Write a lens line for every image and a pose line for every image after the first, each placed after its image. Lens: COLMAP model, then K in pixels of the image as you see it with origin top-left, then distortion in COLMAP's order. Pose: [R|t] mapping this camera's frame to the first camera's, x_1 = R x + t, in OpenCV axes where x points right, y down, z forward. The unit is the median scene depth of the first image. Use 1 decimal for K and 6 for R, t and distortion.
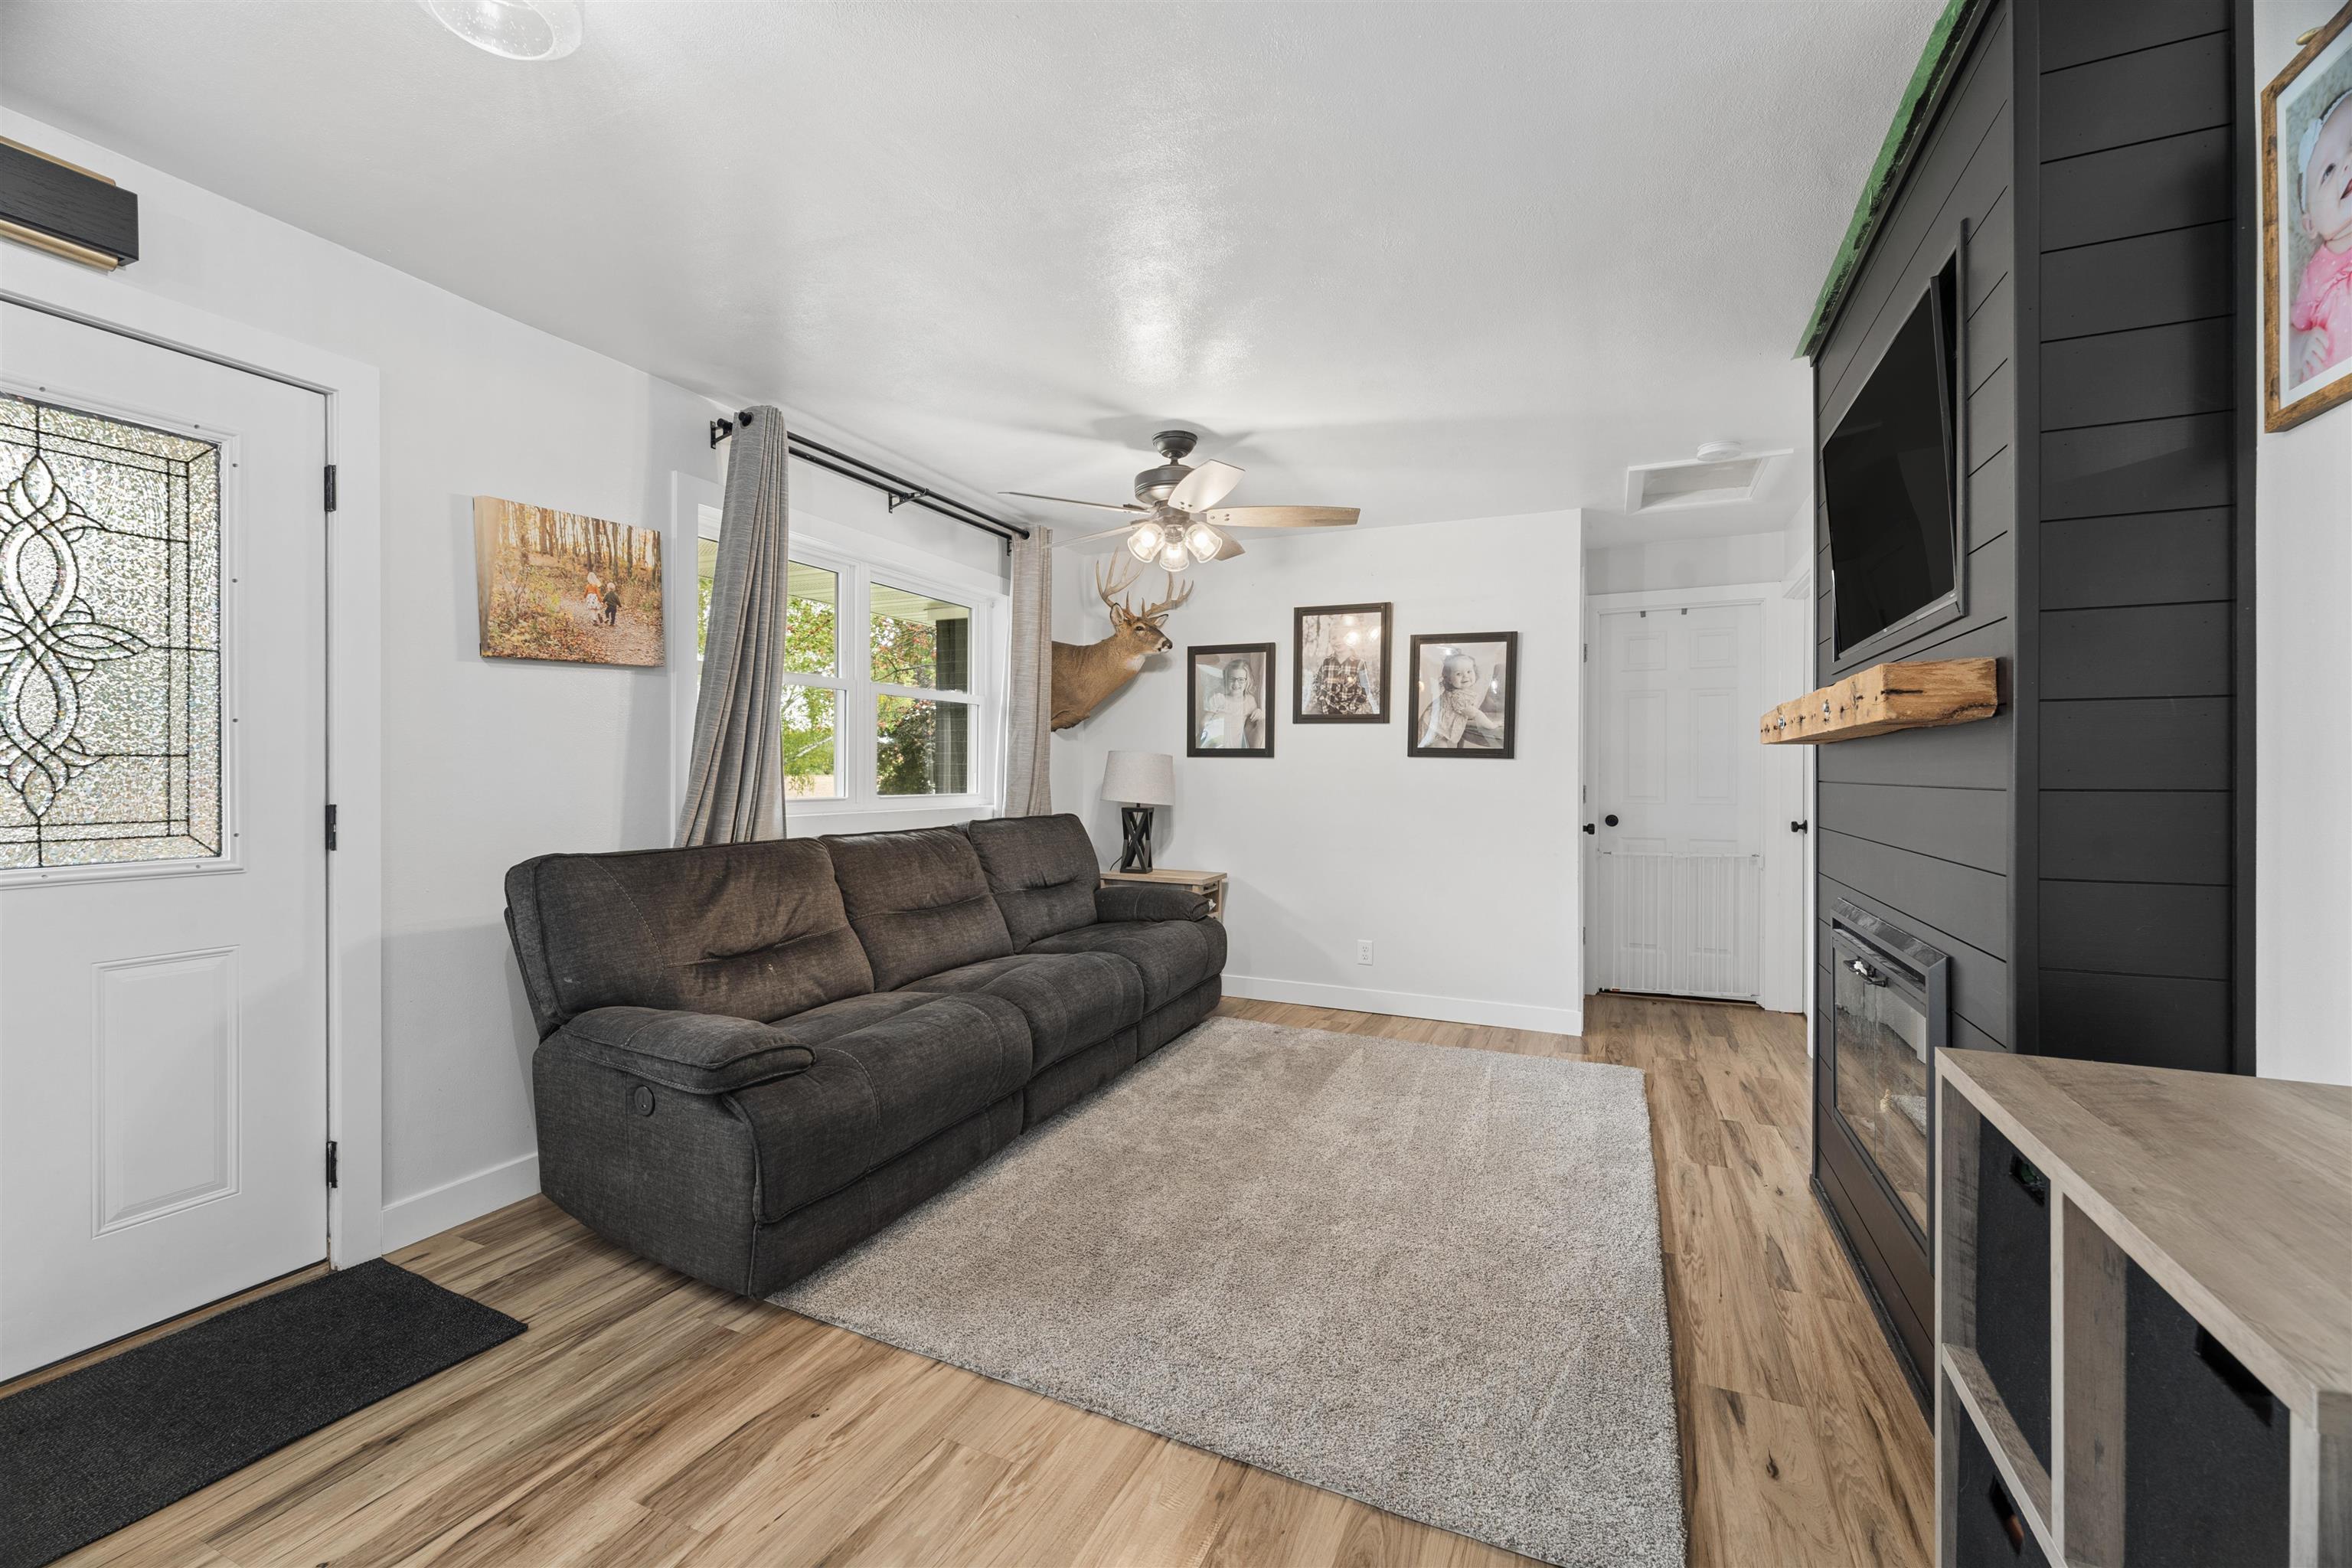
lens RADIAL K [[984.6, 0, 1171.4], [0, 984.6, 760.7], [0, 0, 1]] dist [0.001210, -0.000145]
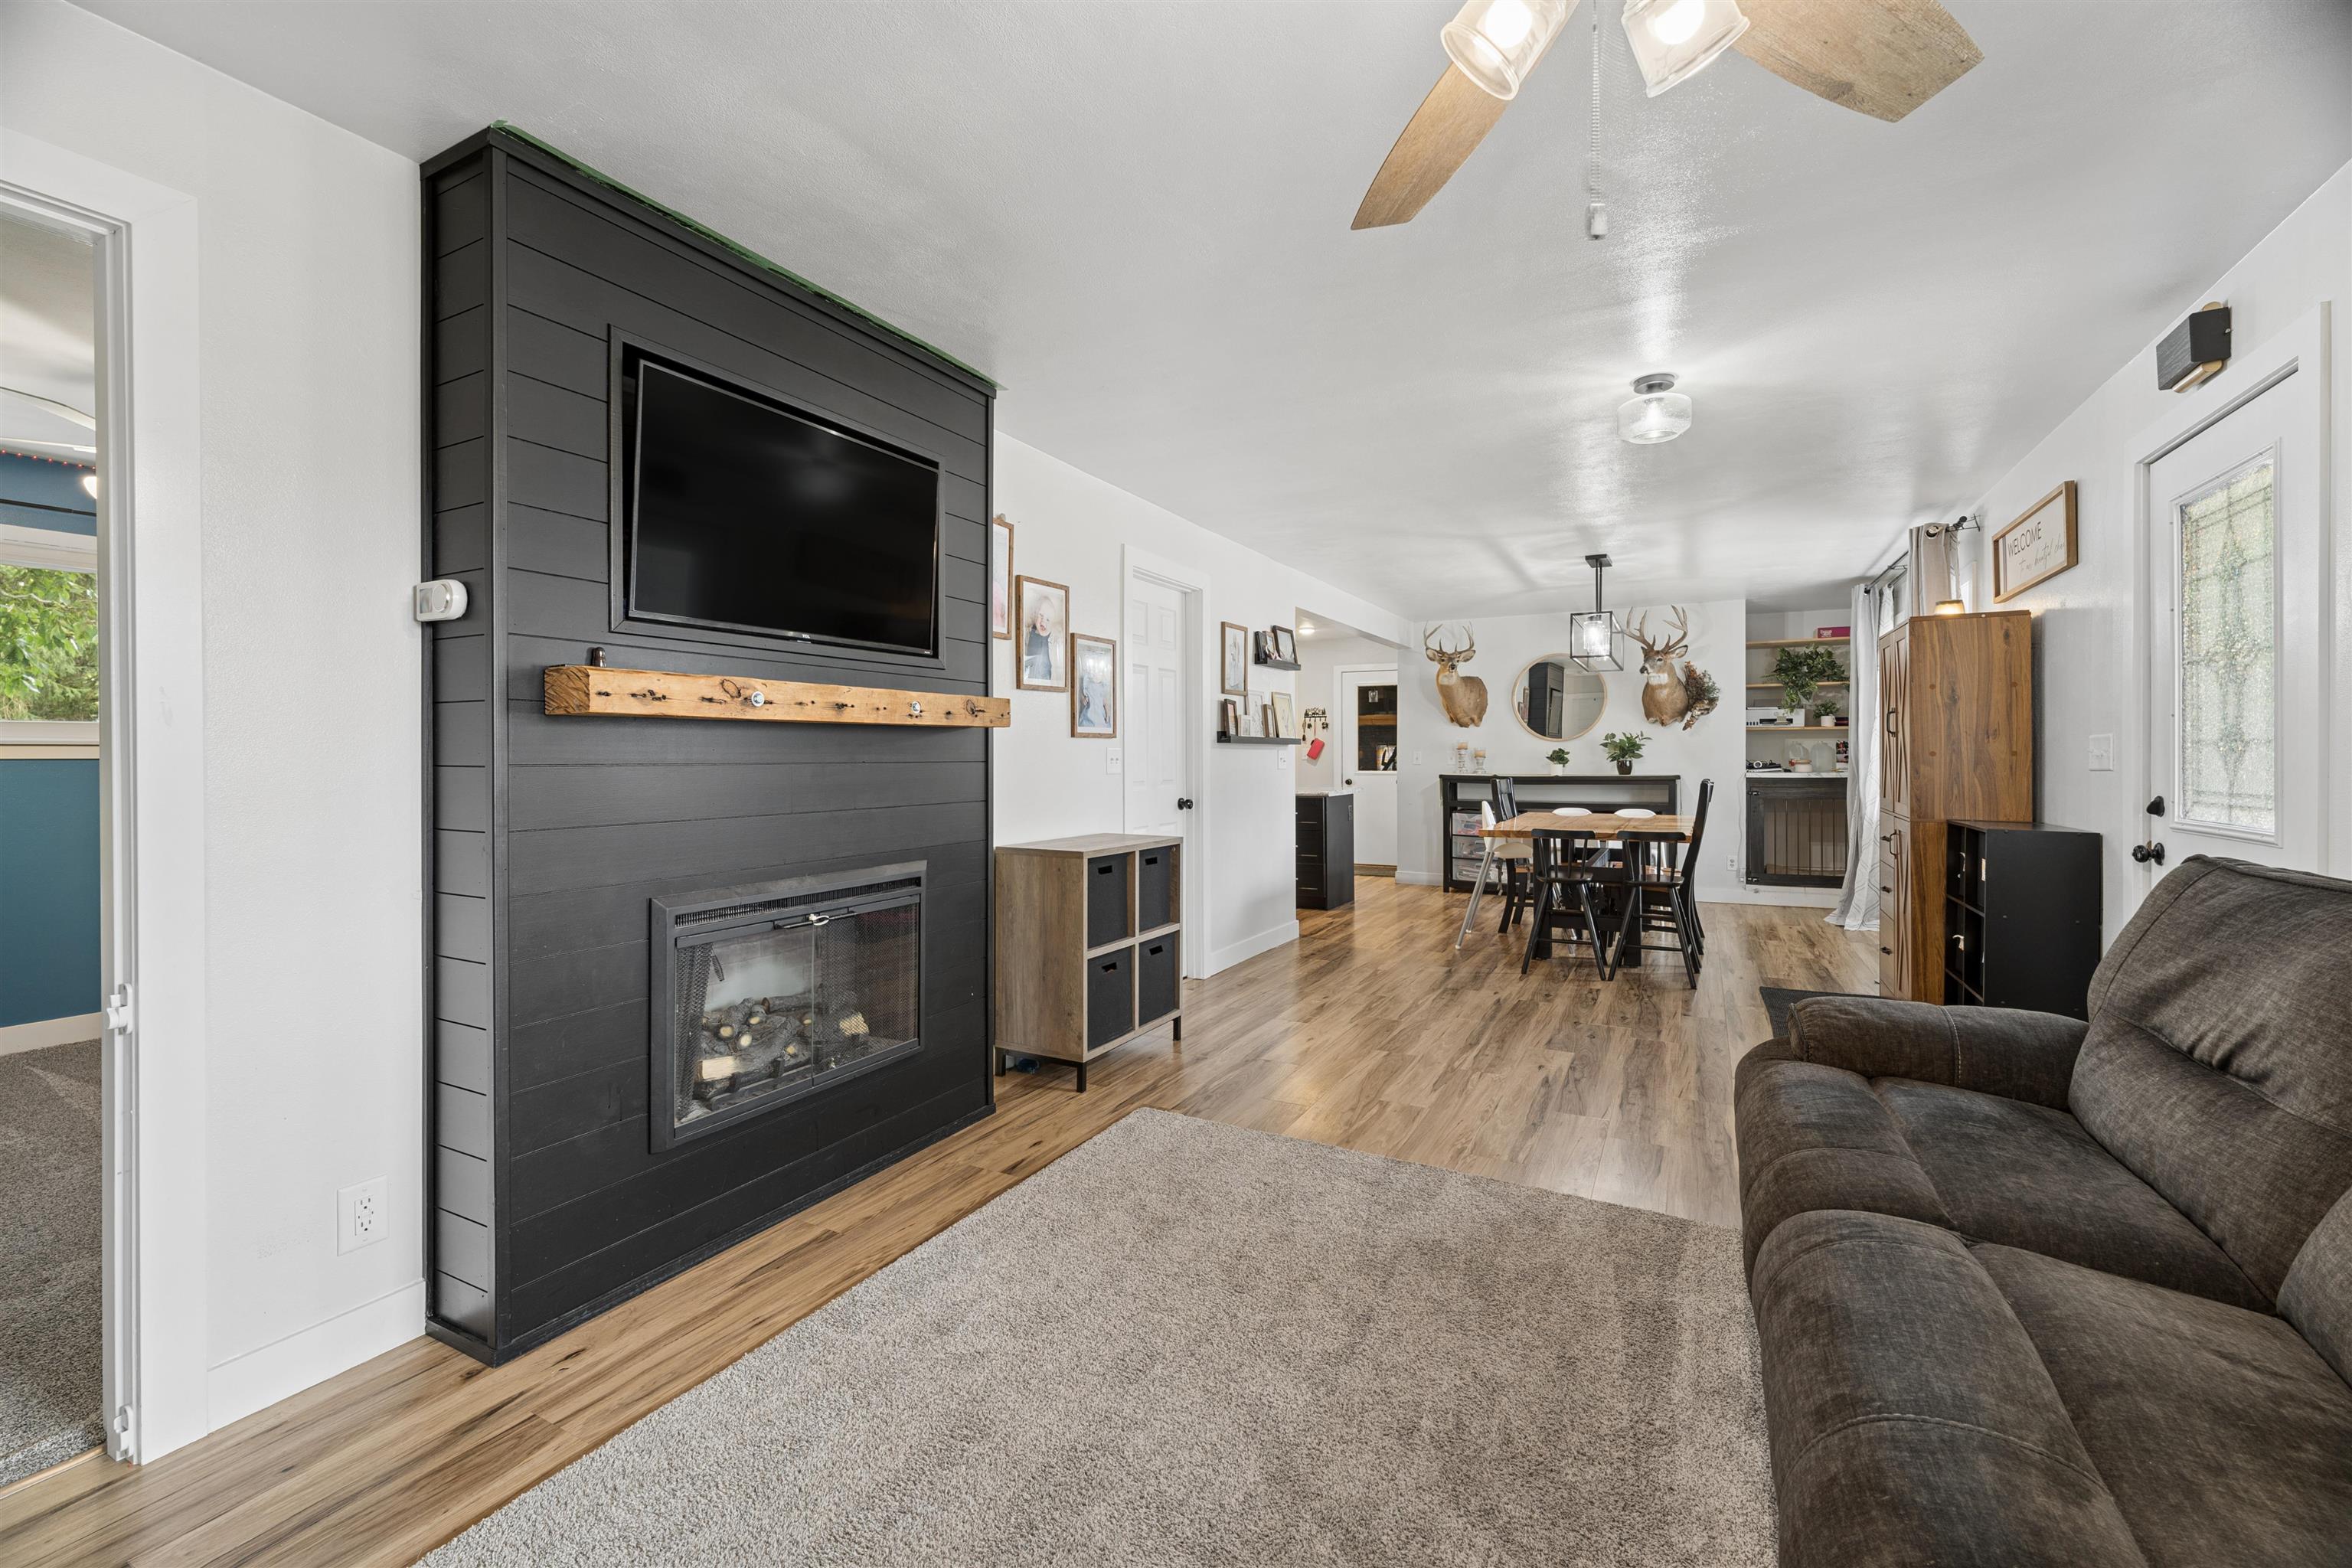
lens RADIAL K [[984.6, 0, 1171.4], [0, 984.6, 760.7], [0, 0, 1]] dist [0.001210, -0.000145]
pose [[-0.997519, 0.002626, 0.070342, 0.192507], [0.002506, 0.999995, -0.001793, 0.030767], [-0.070347, -0.001612, -0.997521, 2.151077]]
